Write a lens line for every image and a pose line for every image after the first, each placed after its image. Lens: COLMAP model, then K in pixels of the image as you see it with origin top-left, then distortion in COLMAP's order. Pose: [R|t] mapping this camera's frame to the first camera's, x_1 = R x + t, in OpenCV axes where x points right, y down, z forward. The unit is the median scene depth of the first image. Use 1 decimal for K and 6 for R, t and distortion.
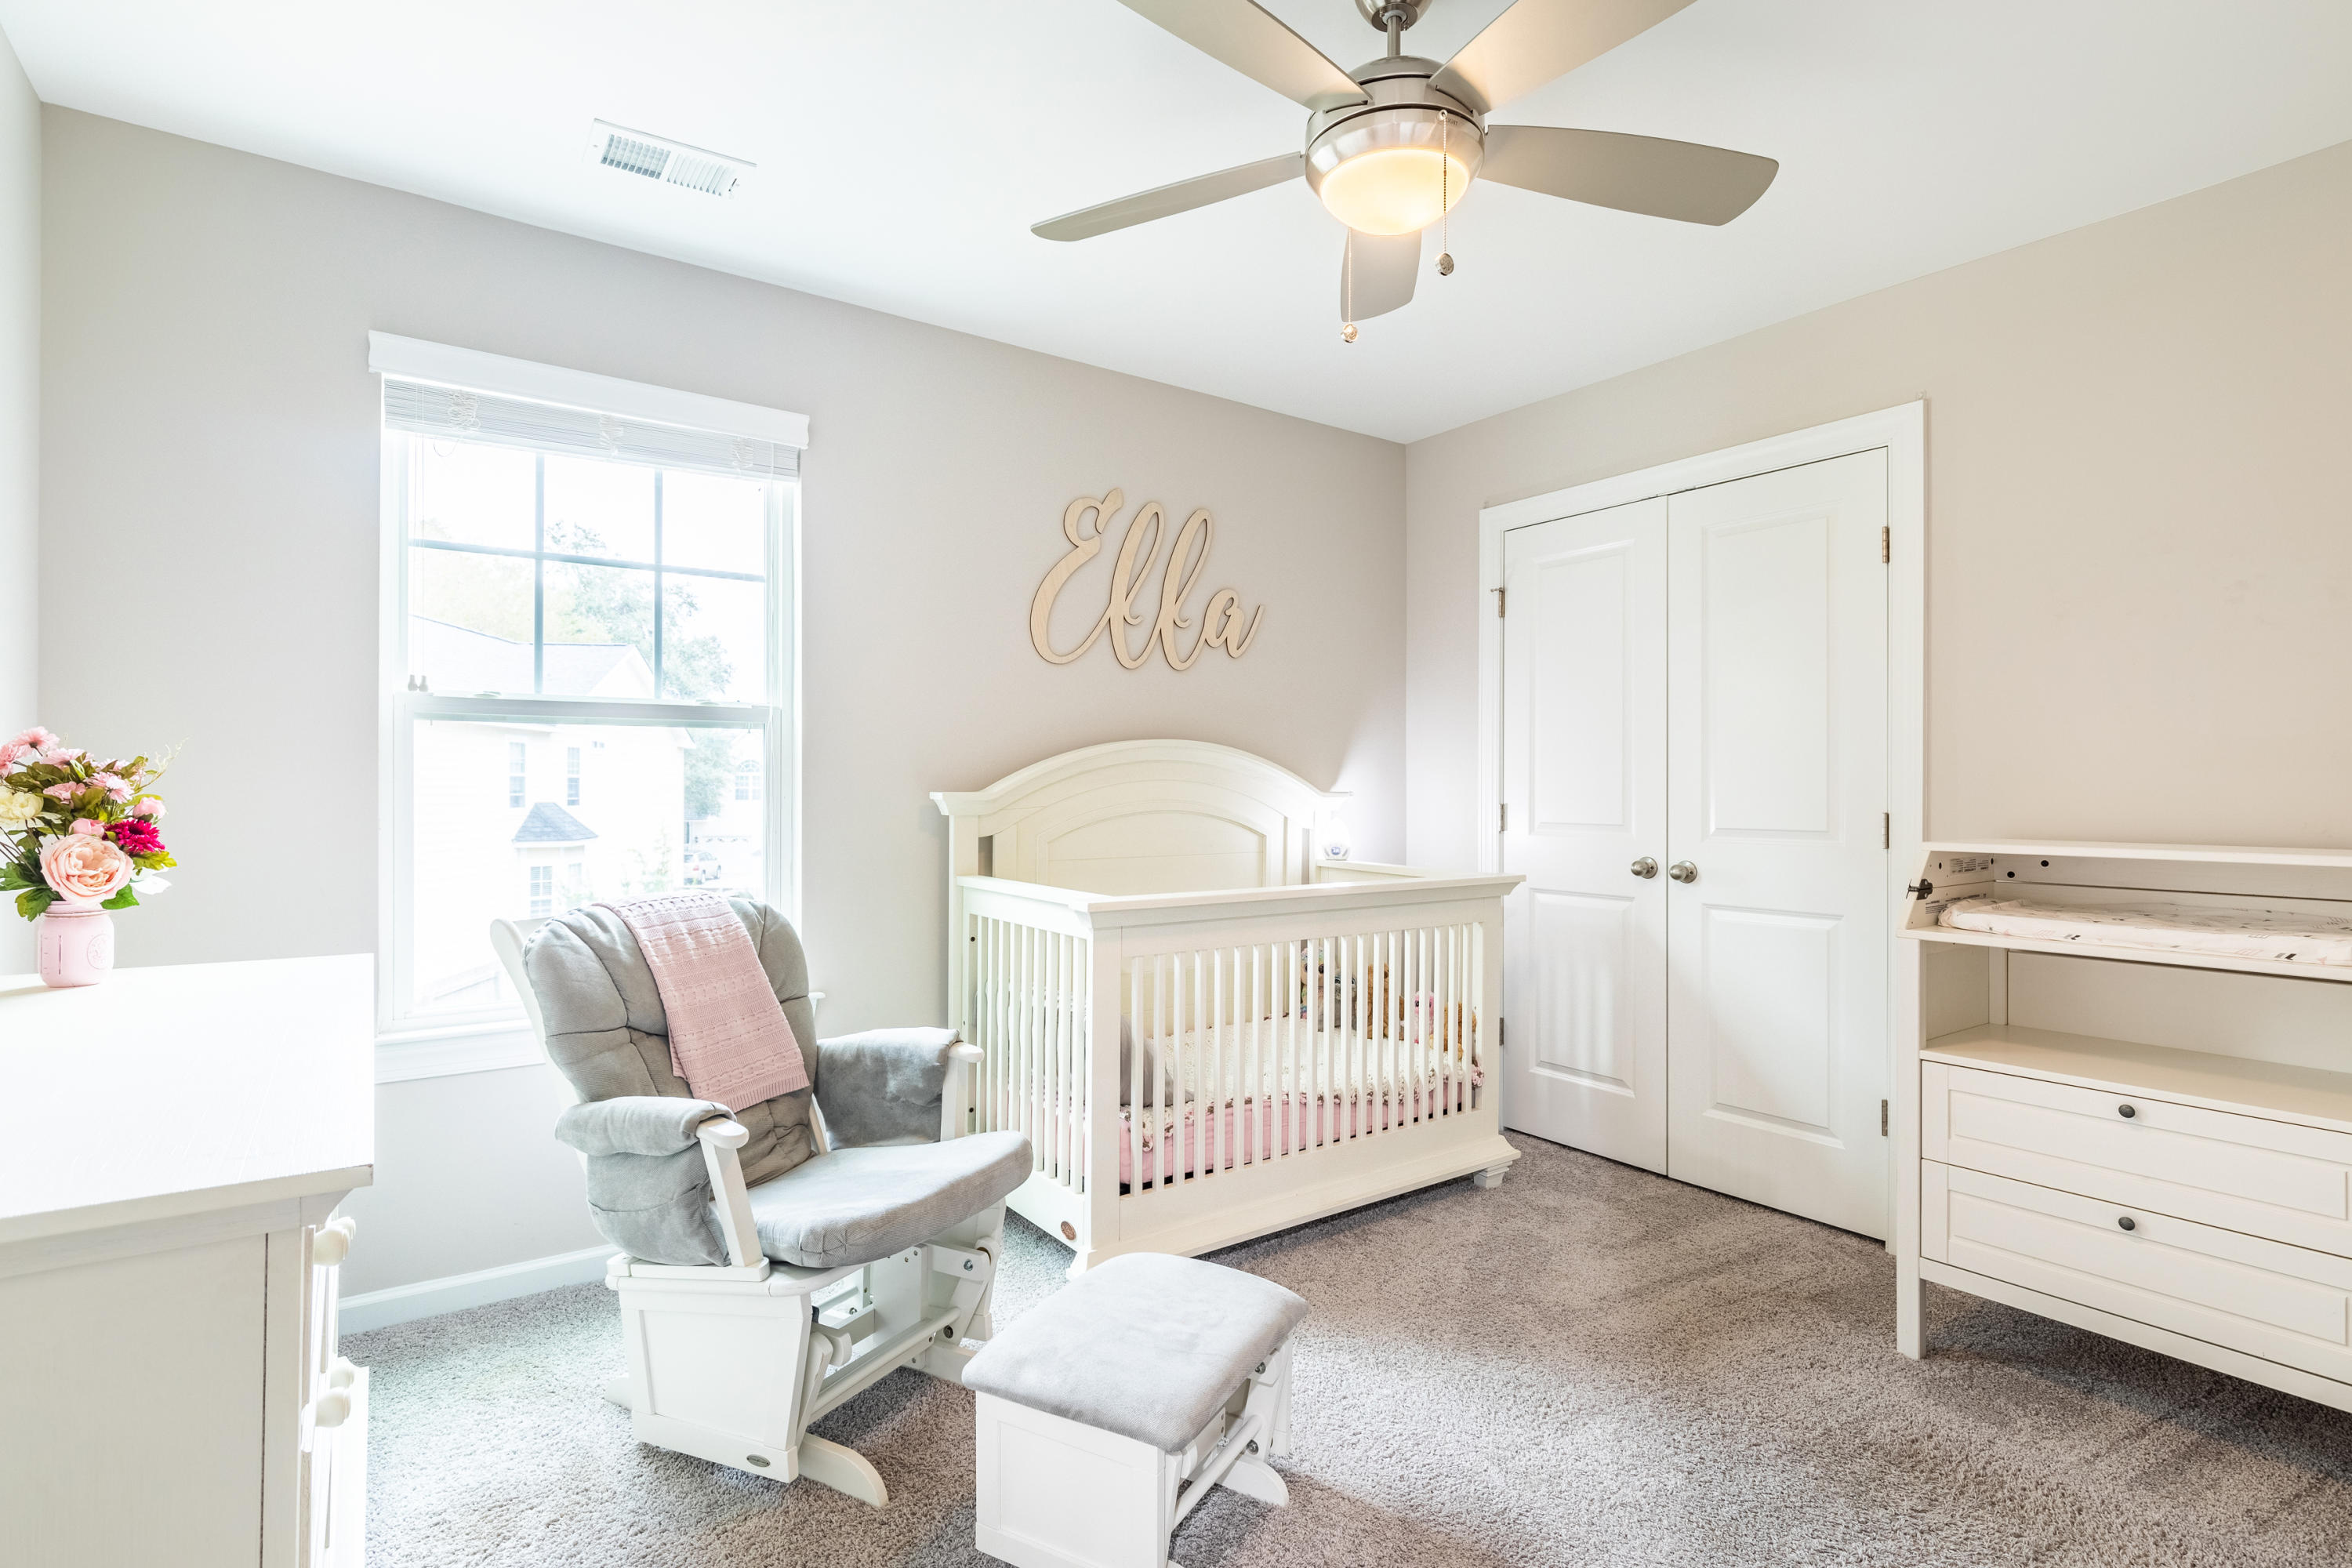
lens RADIAL K [[1135.9, 0, 1170.8], [0, 1135.9, 791.6], [0, 0, 1]] dist [0.002780, -0.000112]
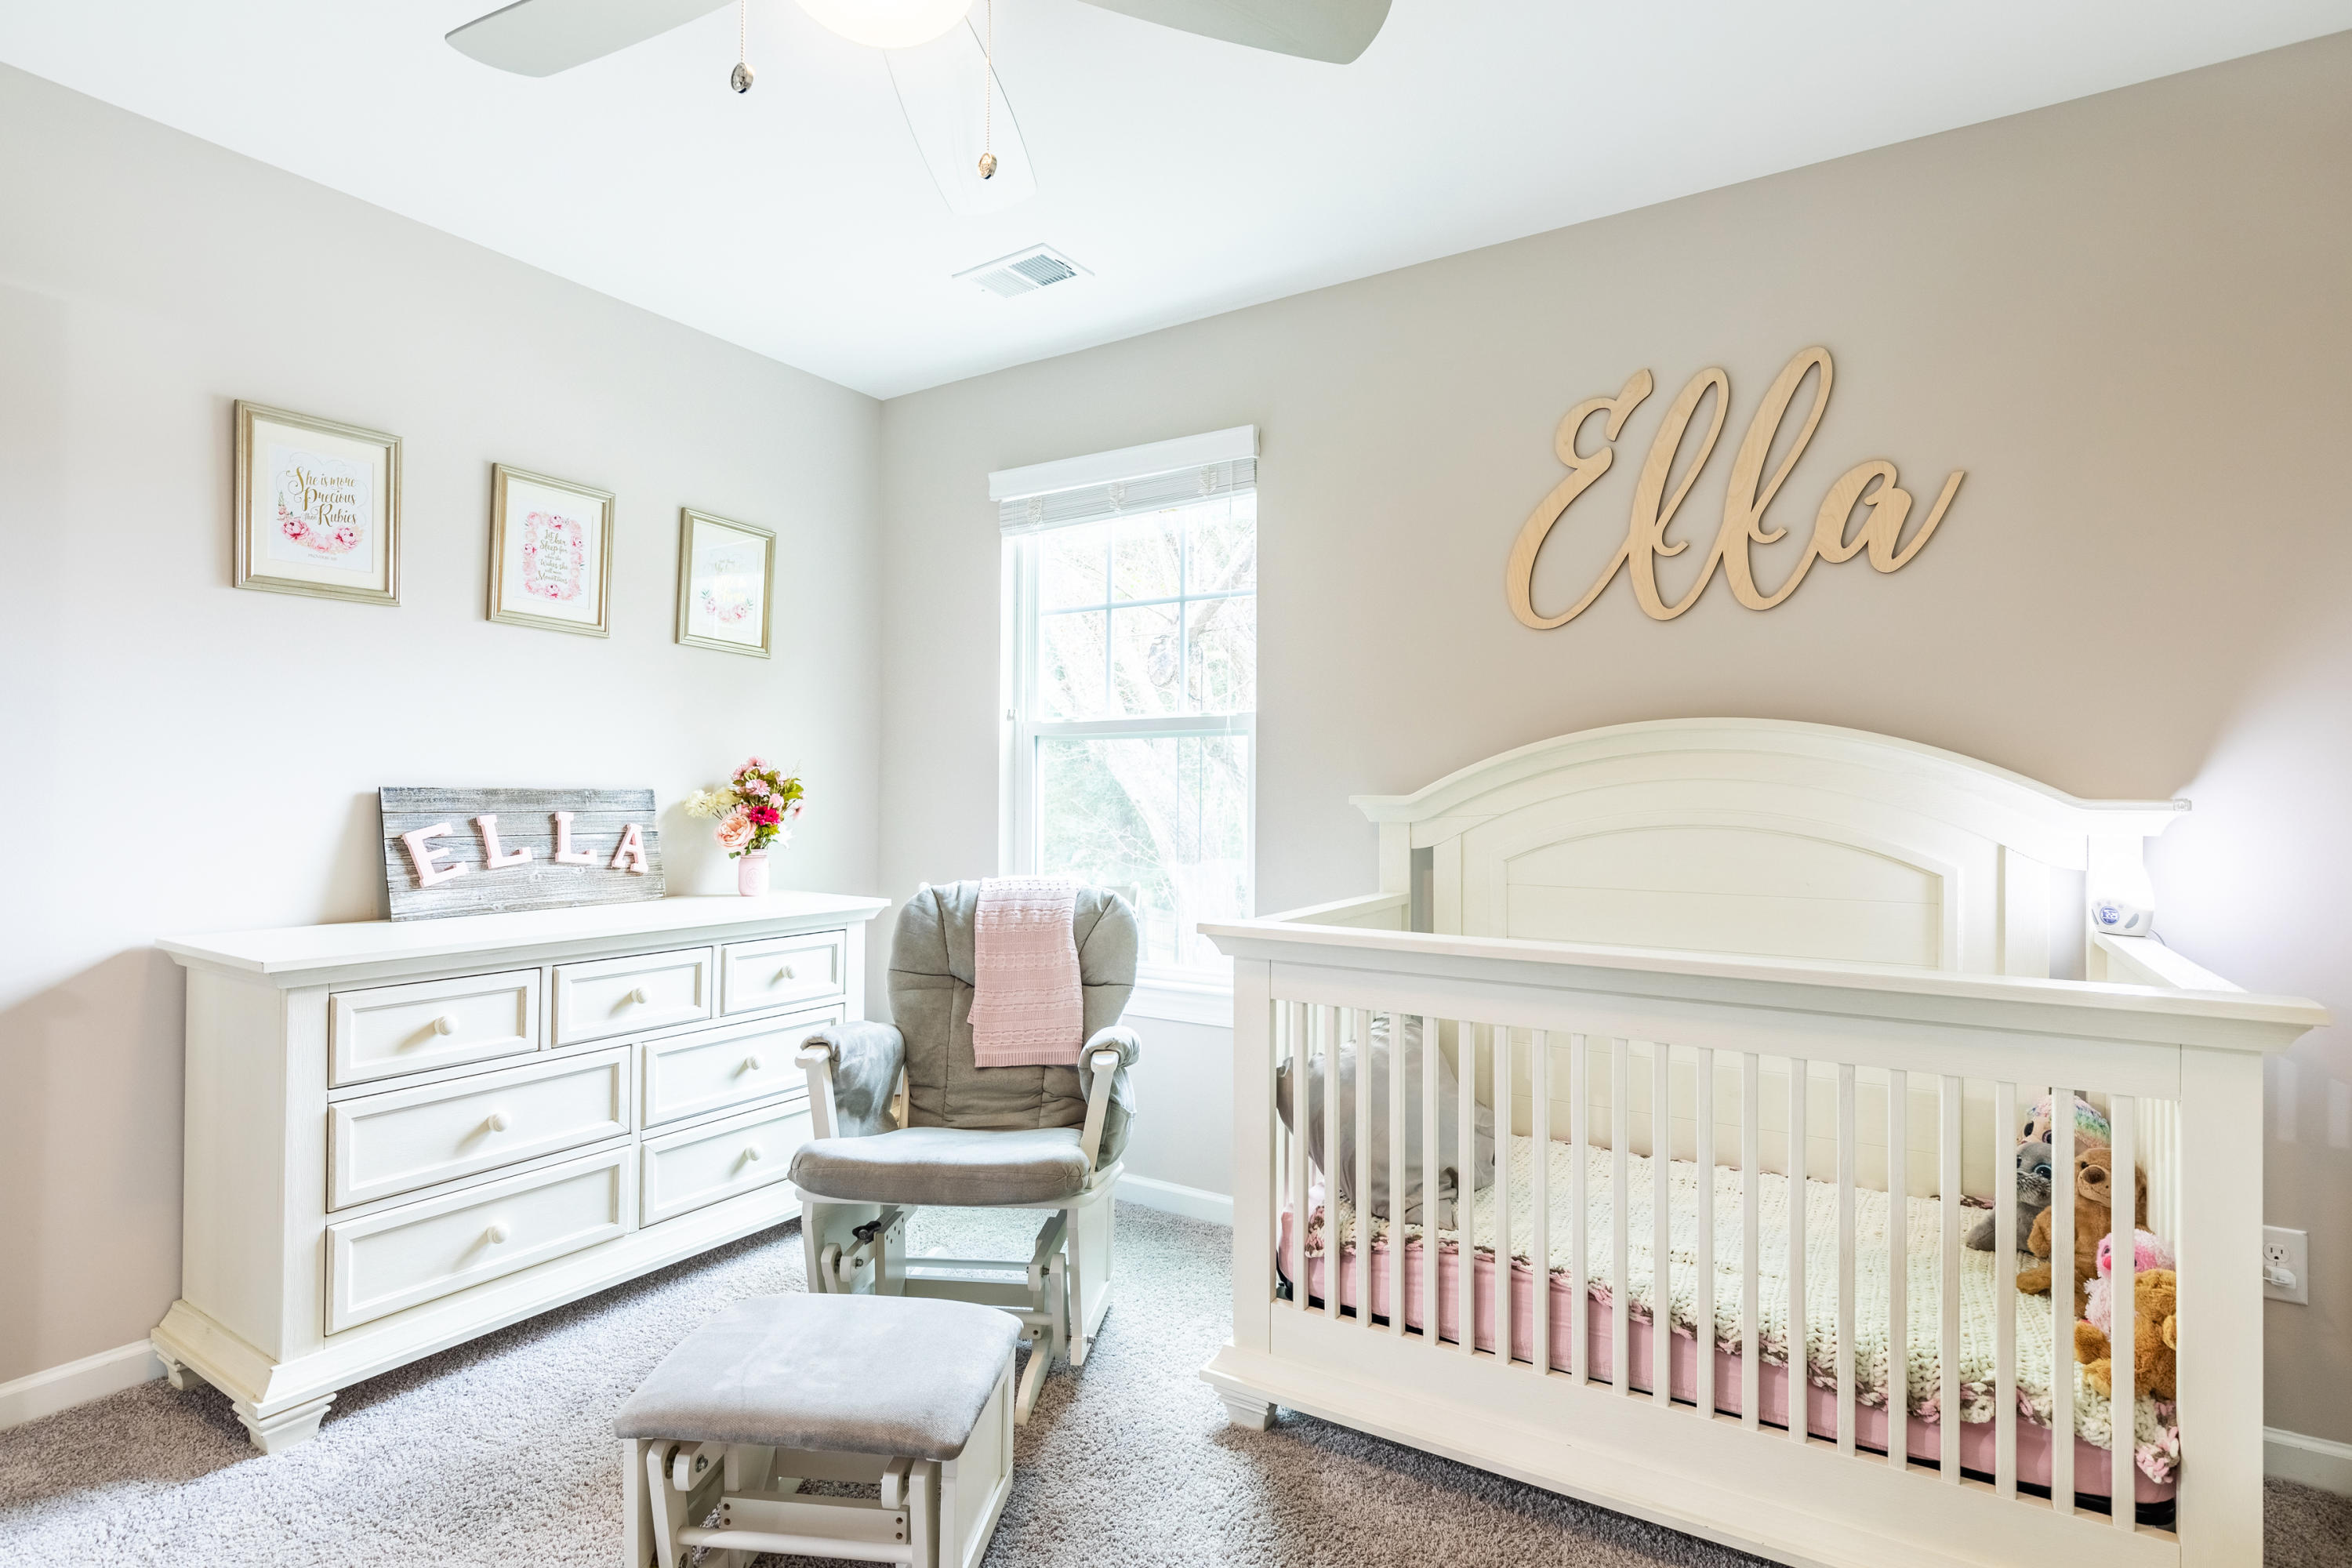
lens RADIAL K [[1135.9, 0, 1170.8], [0, 1135.9, 793.8], [0, 0, 1]] dist [0.002780, -0.000112]
pose [[0.383718, -0.002911, -0.923446, 0.597671], [-0.011053, 0.999909, -0.007745, 0.007985], [0.923384, 0.013178, 0.383651, 0.554801]]
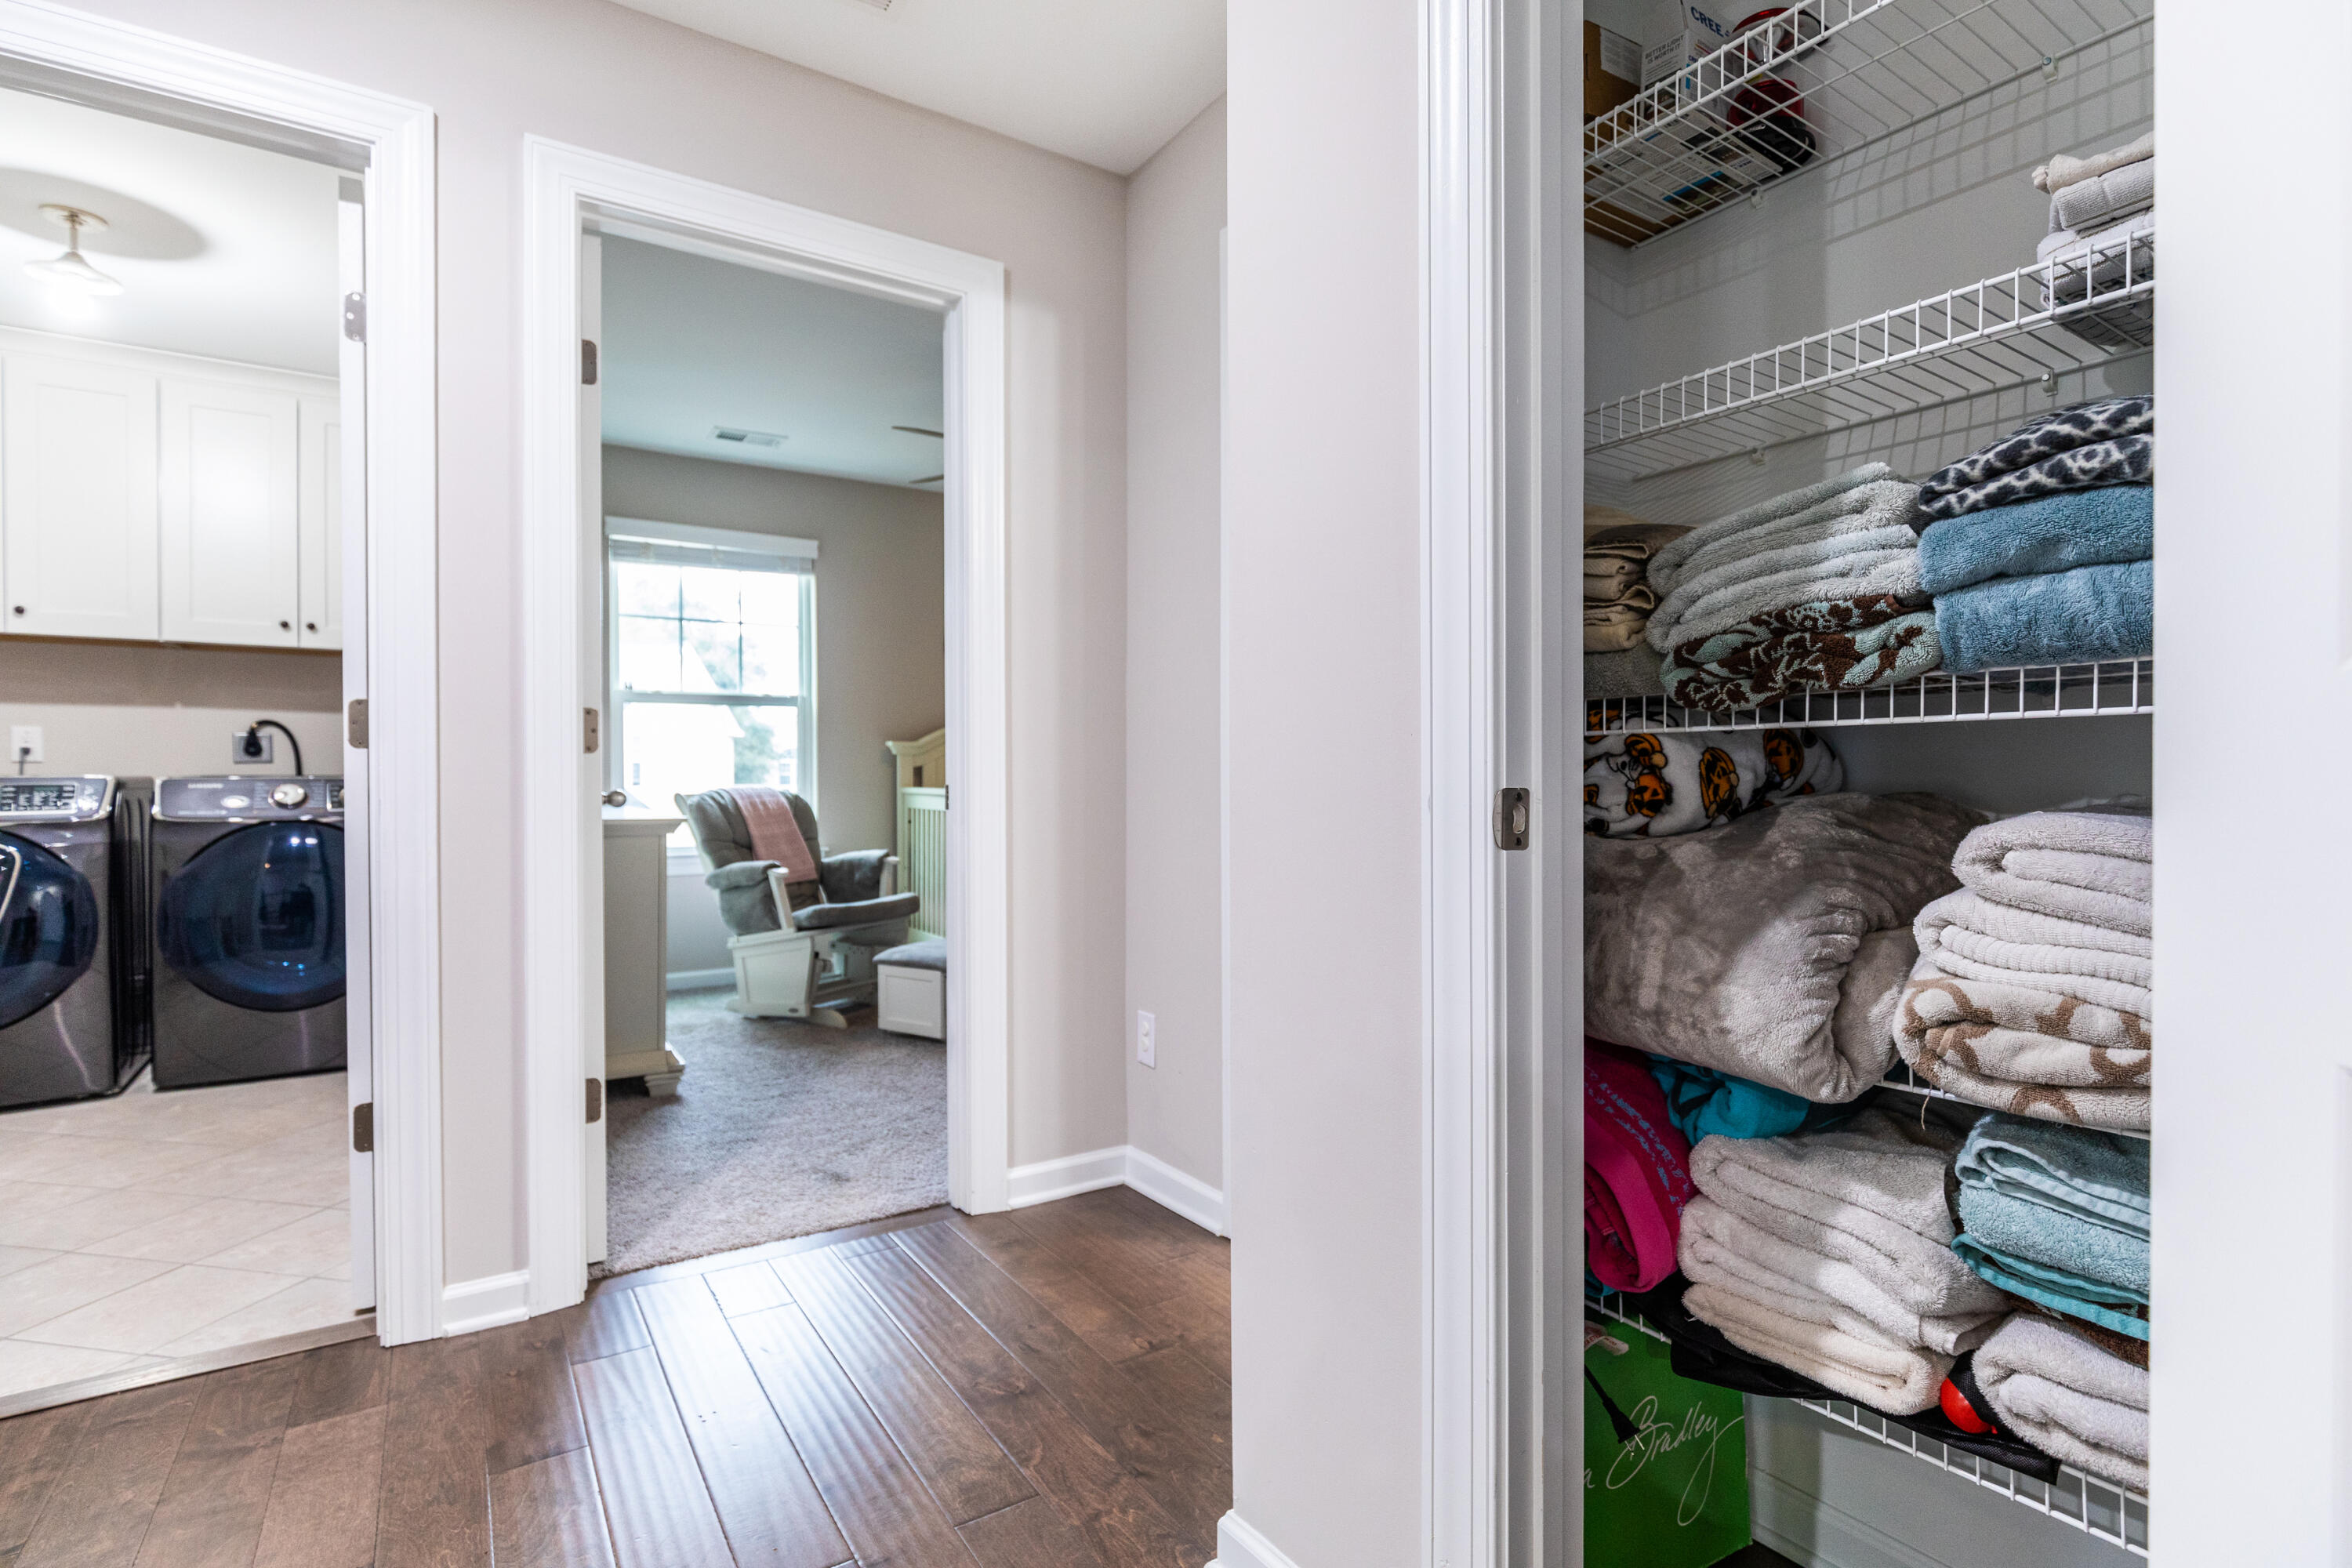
lens RADIAL K [[1135.9, 0, 1187.9], [0, 1135.9, 777.1], [0, 0, 1]] dist [0.002780, -0.000112]
pose [[0.999764, -0.006705, -0.020686, 0.335086], [0.006675, 0.999977, -0.001558, 0.068578], [0.020695, 0.001419, 0.999785, -0.885866]]
